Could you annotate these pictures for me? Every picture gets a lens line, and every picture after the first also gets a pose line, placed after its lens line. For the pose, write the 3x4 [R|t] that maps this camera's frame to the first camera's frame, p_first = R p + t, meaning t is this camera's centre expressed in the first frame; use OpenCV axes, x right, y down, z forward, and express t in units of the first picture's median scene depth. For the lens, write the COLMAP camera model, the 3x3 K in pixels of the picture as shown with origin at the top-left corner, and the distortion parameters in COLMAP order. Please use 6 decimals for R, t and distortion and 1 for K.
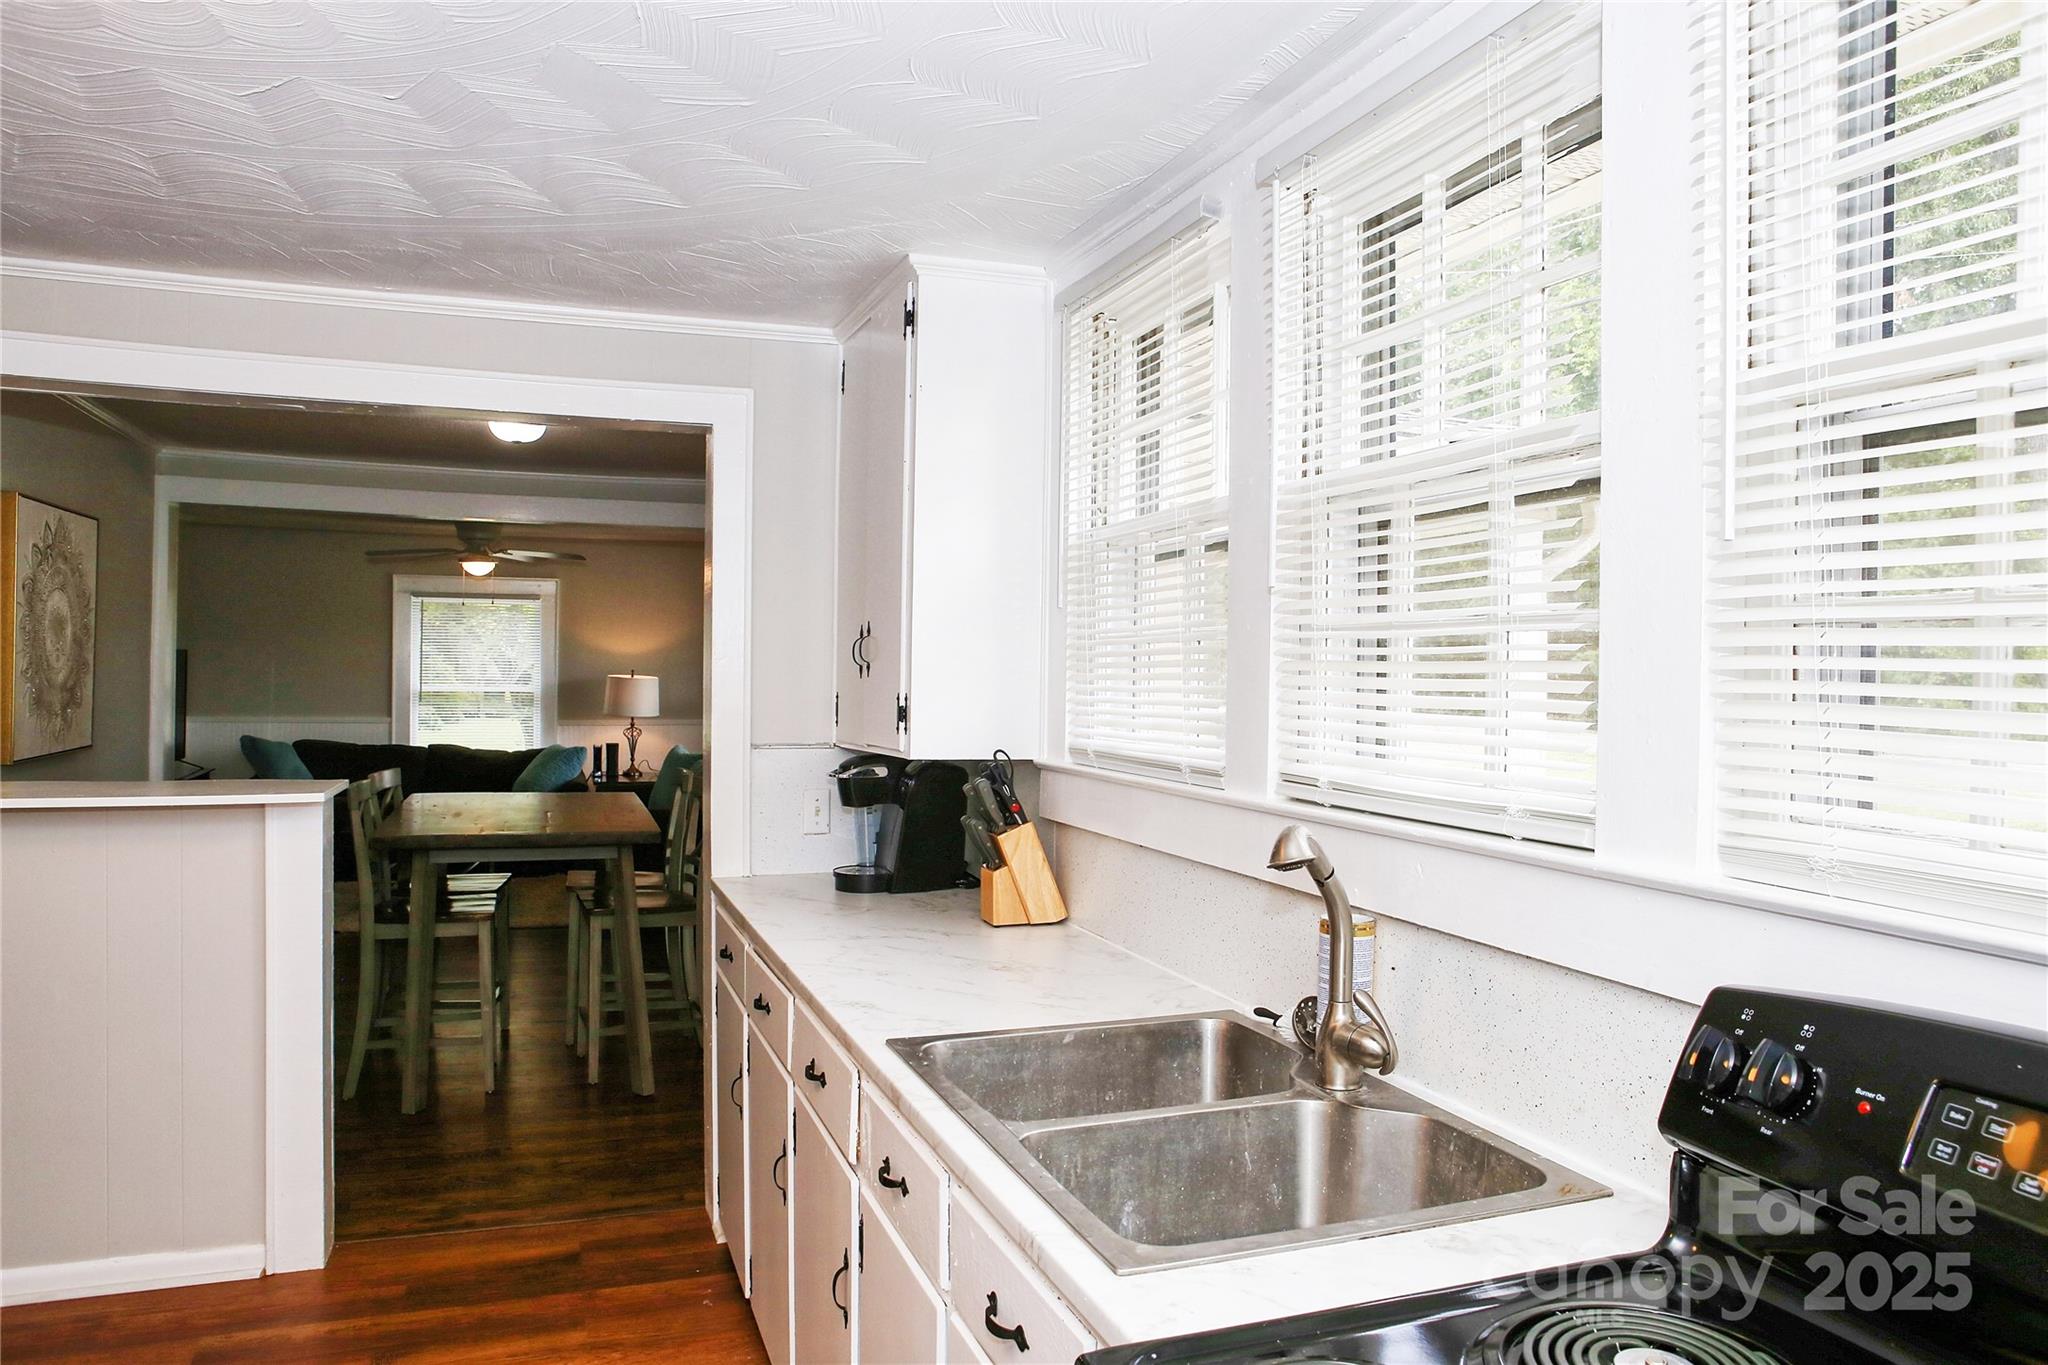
lens RADIAL K [[1419.0, 0, 1027.5], [0, 1419.0, 672.7], [0, 0, 1]] dist [-0.100836, 0.065332]
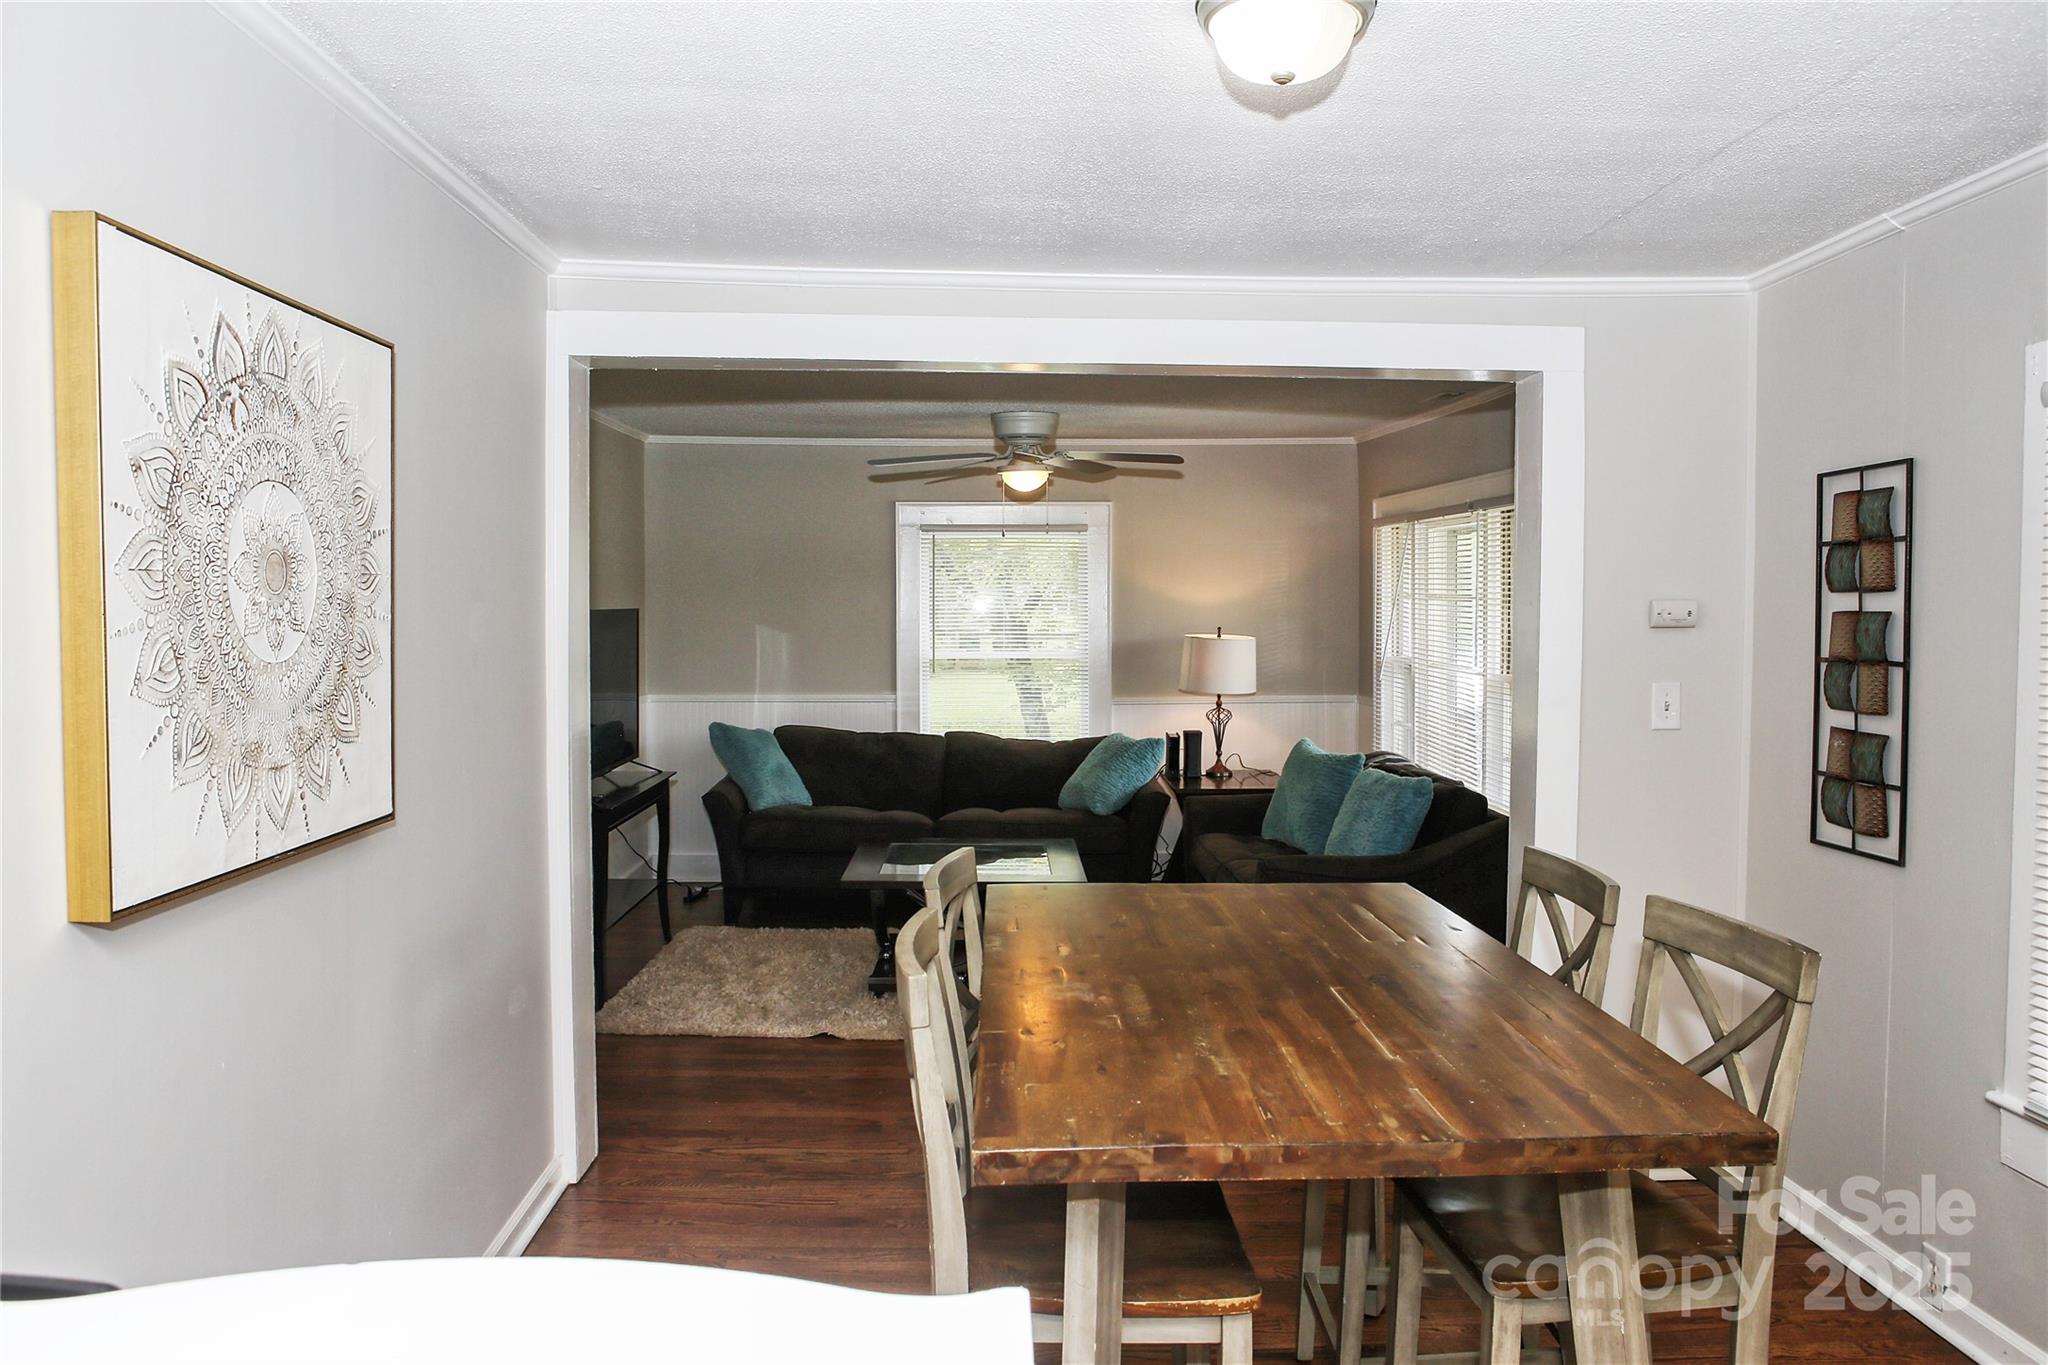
lens RADIAL K [[1429.2, 0, 1028.2], [0, 1429.2, 664.9], [0, 0, 1]] dist [-0.087487, 0.047179]
pose [[0.951514, -0.003462, -0.307586, -0.153521], [0.013141, 0.999481, 0.029400, -0.005506], [0.307325, -0.032017, 0.951066, 0.293356]]
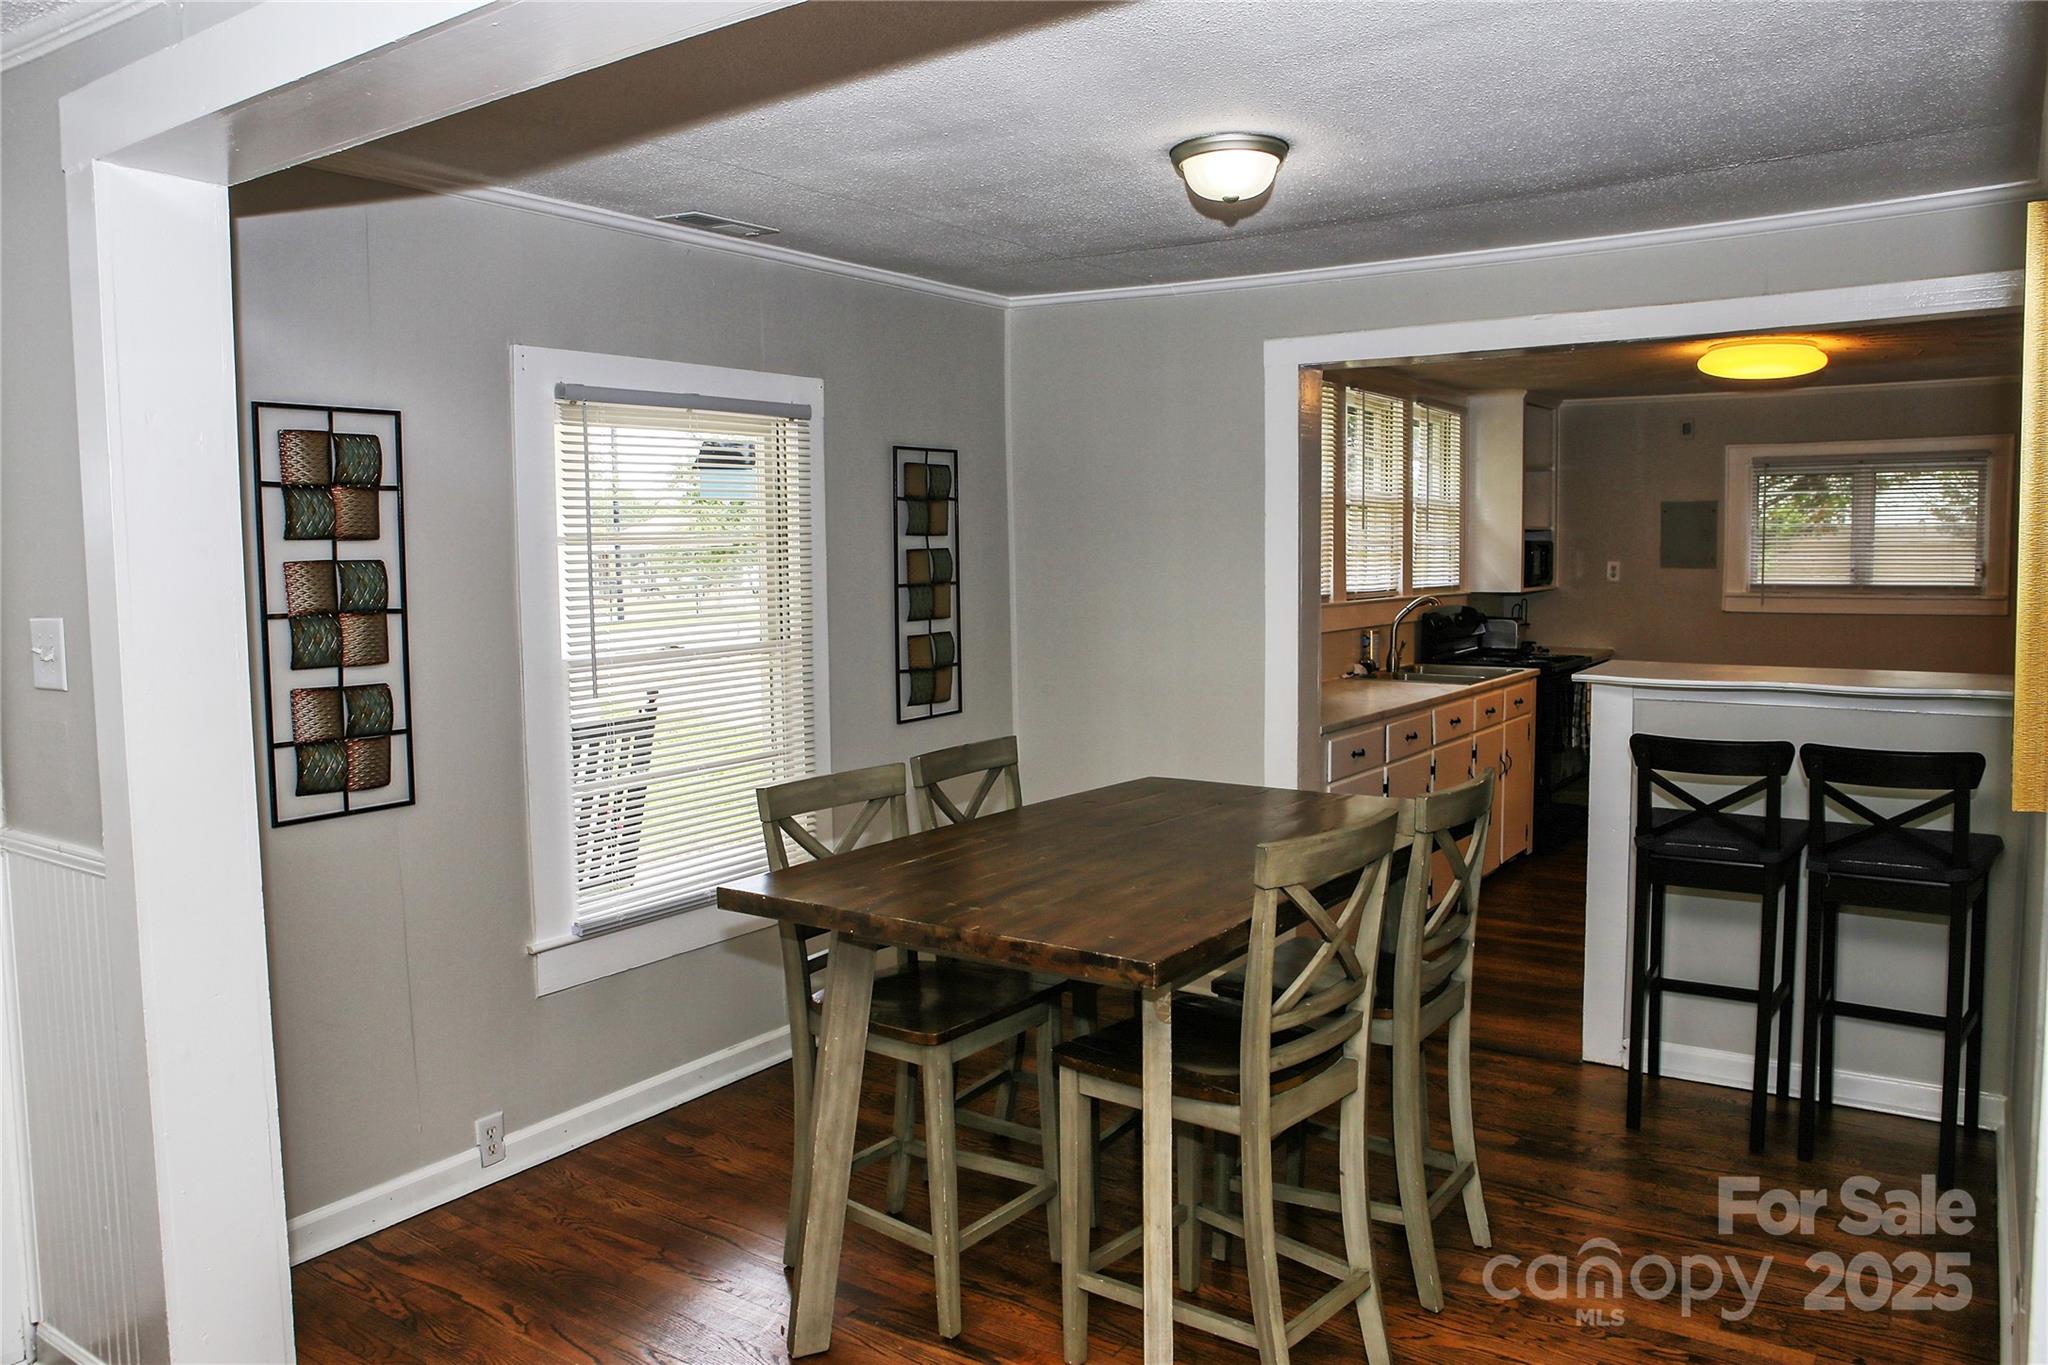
lens RADIAL K [[1429.2, 0, 995.7], [0, 1429.2, 674.5], [0, 0, 1]] dist [-0.087487, 0.047179]
pose [[-0.568097, -0.079432, 0.819119, -0.407409], [0.003074, 0.995119, 0.098632, -0.010836], [-0.822956, 0.058551, -0.565080, 0.719607]]
